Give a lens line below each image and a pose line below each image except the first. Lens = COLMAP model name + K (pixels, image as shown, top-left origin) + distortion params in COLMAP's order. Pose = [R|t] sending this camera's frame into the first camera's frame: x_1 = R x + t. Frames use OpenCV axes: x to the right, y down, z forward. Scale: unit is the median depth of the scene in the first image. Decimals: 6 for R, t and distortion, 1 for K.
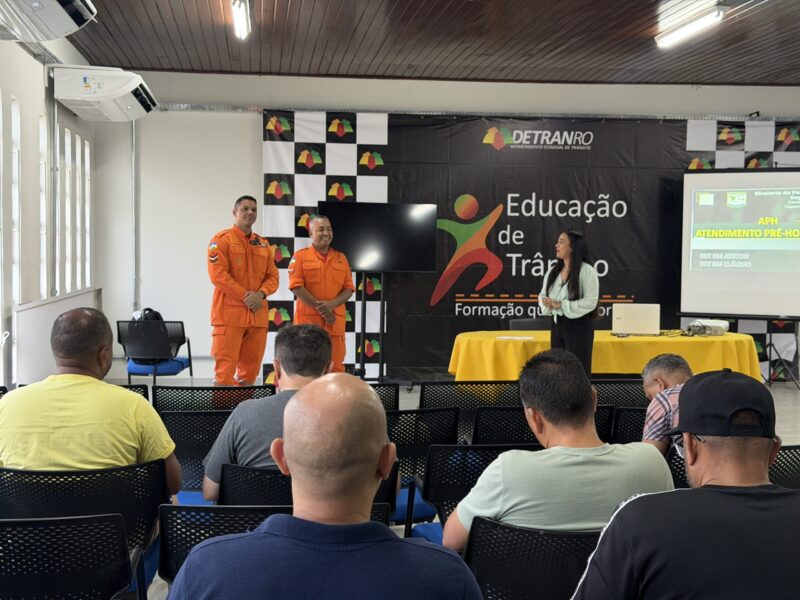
lens RADIAL K [[1134.3, 0, 399.9], [0, 1134.3, 305.0], [0, 0, 1]] dist [0.115974, 0.000000]
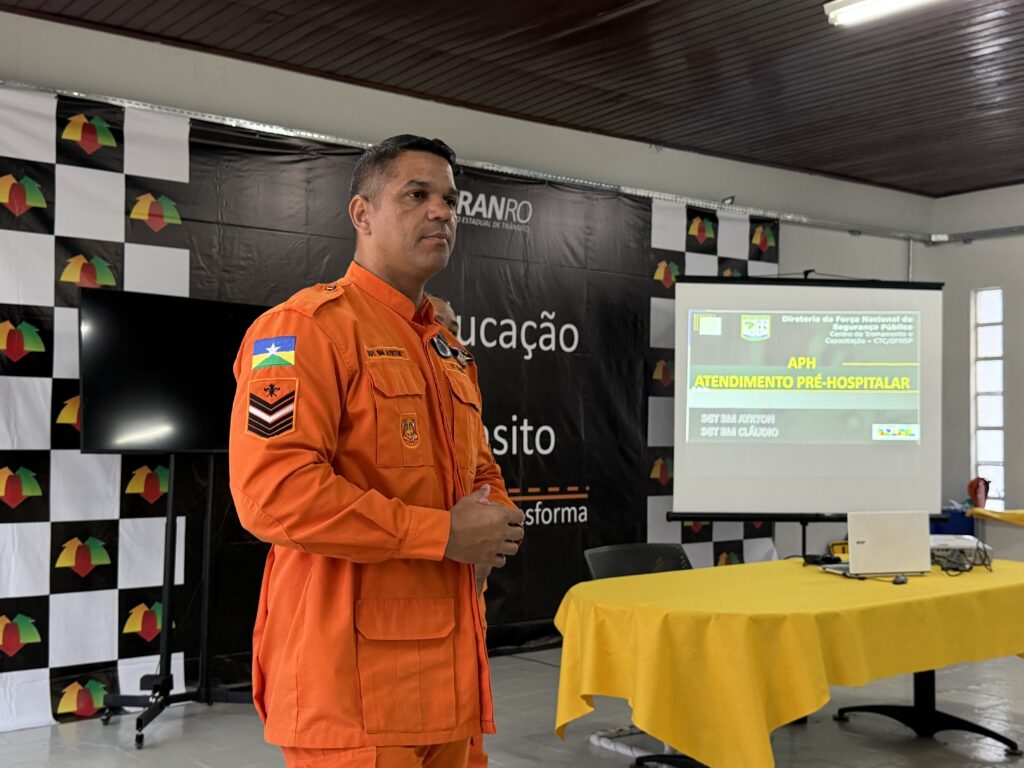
lens RADIAL K [[1215.6, 0, 513.3], [0, 1215.6, 383.5], [0, 0, 1]] dist [0.040698, 0.000000]
pose [[0.863674, 0.013914, 0.503859, -0.145616], [0.026557, 0.996975, -0.073052, -0.016849], [-0.503351, 0.076474, 0.860691, 0.490373]]
